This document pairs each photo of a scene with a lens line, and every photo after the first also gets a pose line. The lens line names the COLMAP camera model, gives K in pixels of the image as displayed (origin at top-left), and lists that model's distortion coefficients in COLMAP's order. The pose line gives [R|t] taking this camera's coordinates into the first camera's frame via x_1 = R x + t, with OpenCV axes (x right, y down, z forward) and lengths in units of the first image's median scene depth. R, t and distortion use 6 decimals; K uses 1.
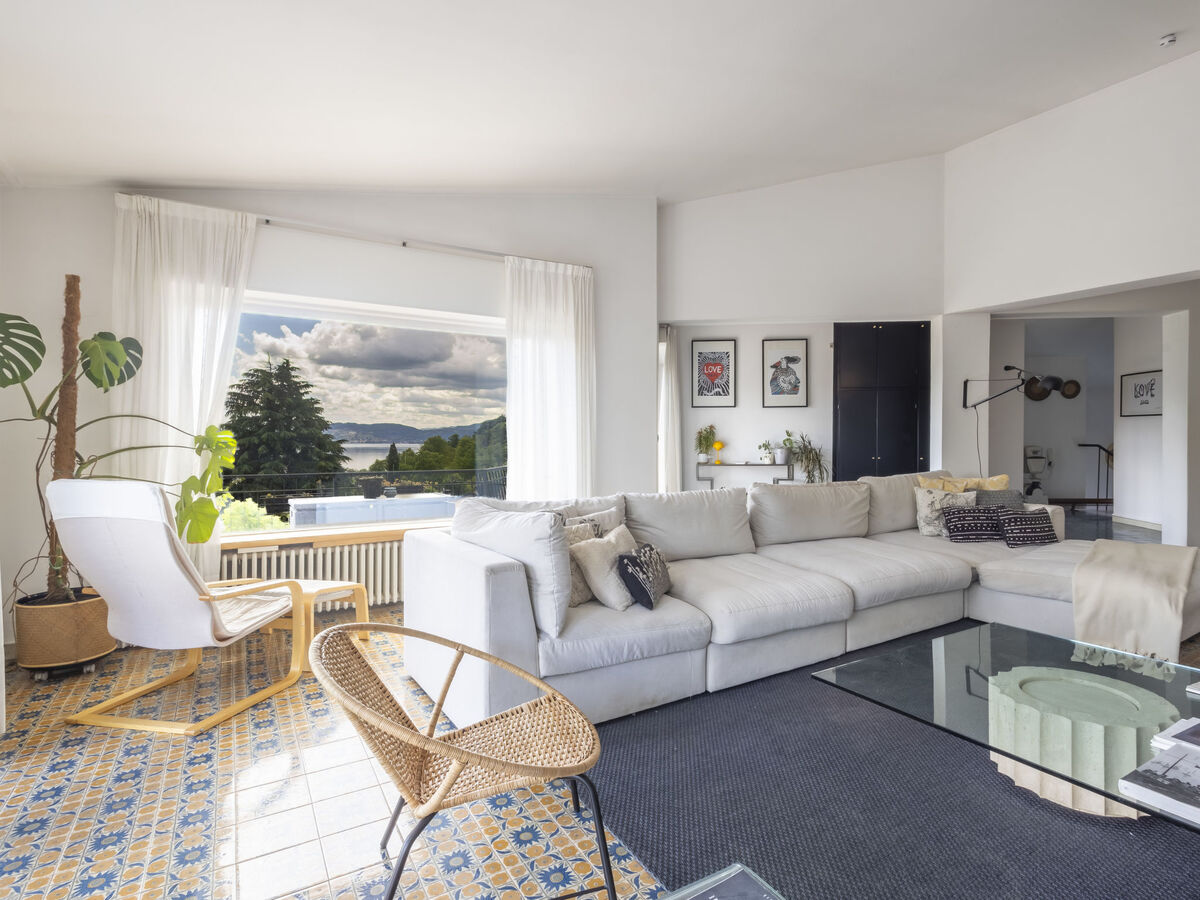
lens RADIAL K [[623.2, 0, 625.5], [0, 623.2, 445.3], [0, 0, 1]] dist [0.001441, 0.000402]
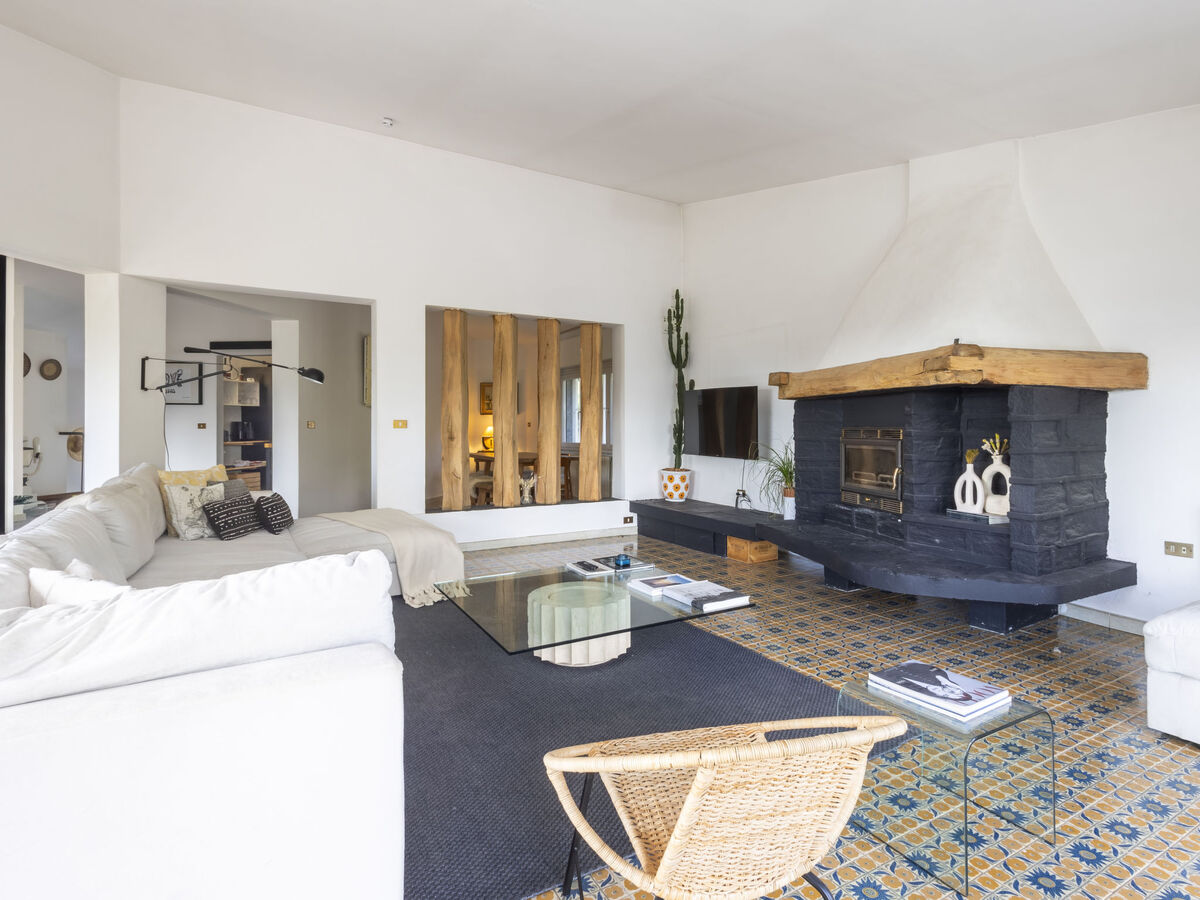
lens RADIAL K [[644.2, 0, 628.5], [0, 644.2, 433.3], [0, 0, 1]] dist [0.002306, 0.000469]
pose [[0.021528, -0.006869, 0.999745, -0.382085], [0.008572, 0.999941, 0.006686, -0.001211], [-0.999732, 0.008426, 0.021585, 0.383470]]
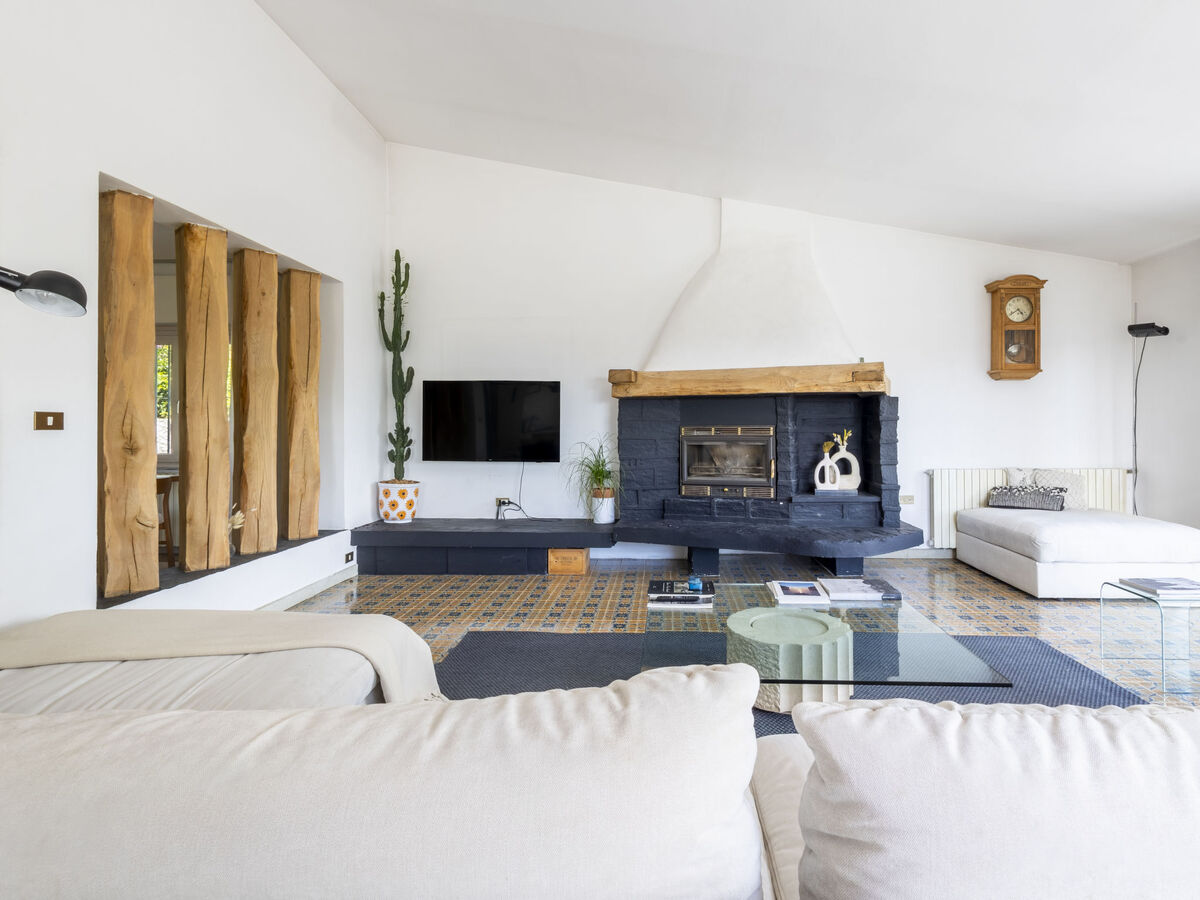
lens RADIAL K [[644.2, 0, 628.5], [0, 644.2, 433.3], [0, 0, 1]] dist [0.002306, 0.000469]
pose [[-0.834573, 0.000940, 0.550896, 0.131071], [0.011659, 0.999805, 0.015956, -0.006716], [-0.550774, 0.019739, -0.834421, 1.041558]]
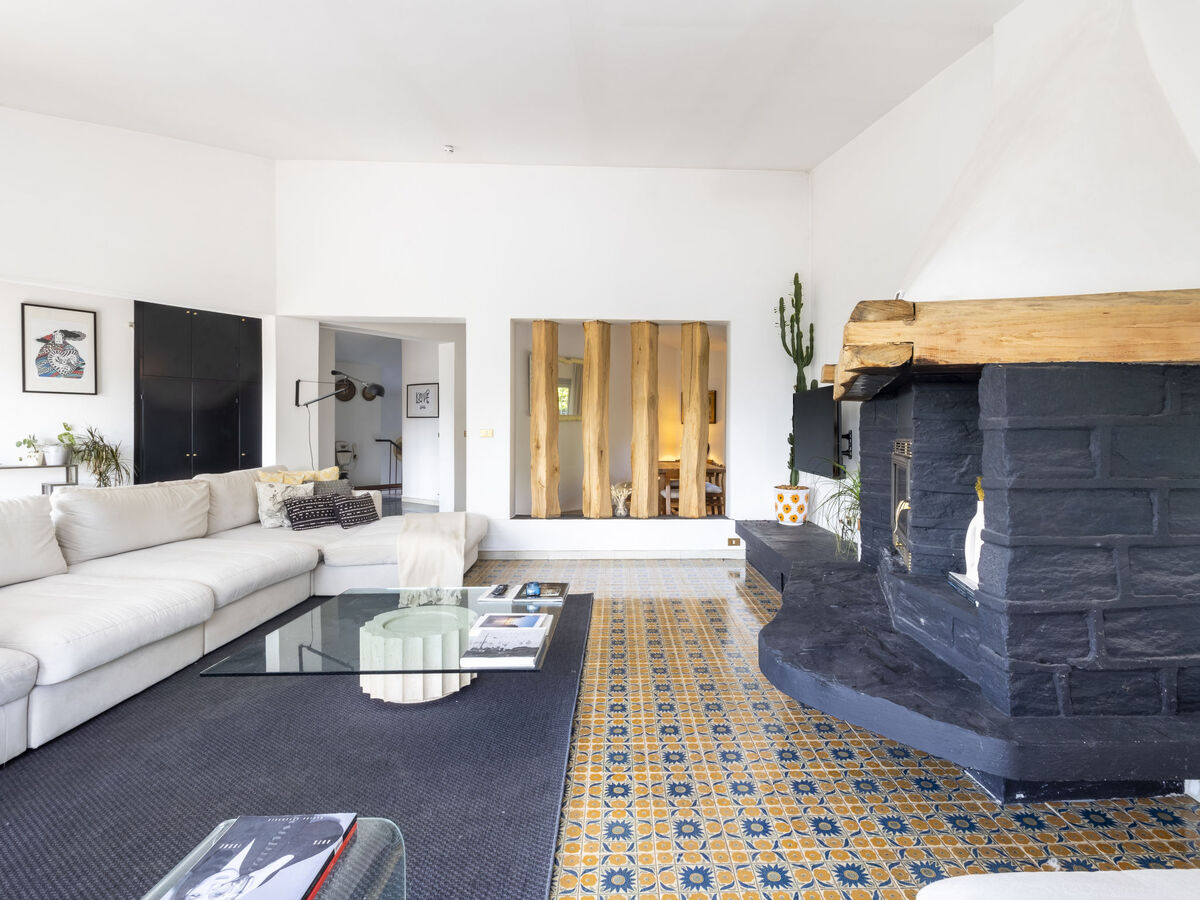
lens RADIAL K [[623.2, 0, 625.5], [0, 623.2, 445.3], [0, 0, 1]] dist [0.001441, 0.000402]
pose [[0.515968, -0.009507, 0.856555, -0.099229], [0.003032, 0.999952, 0.009272, -0.000765], [-0.856602, -0.002187, 0.515972, -0.044341]]
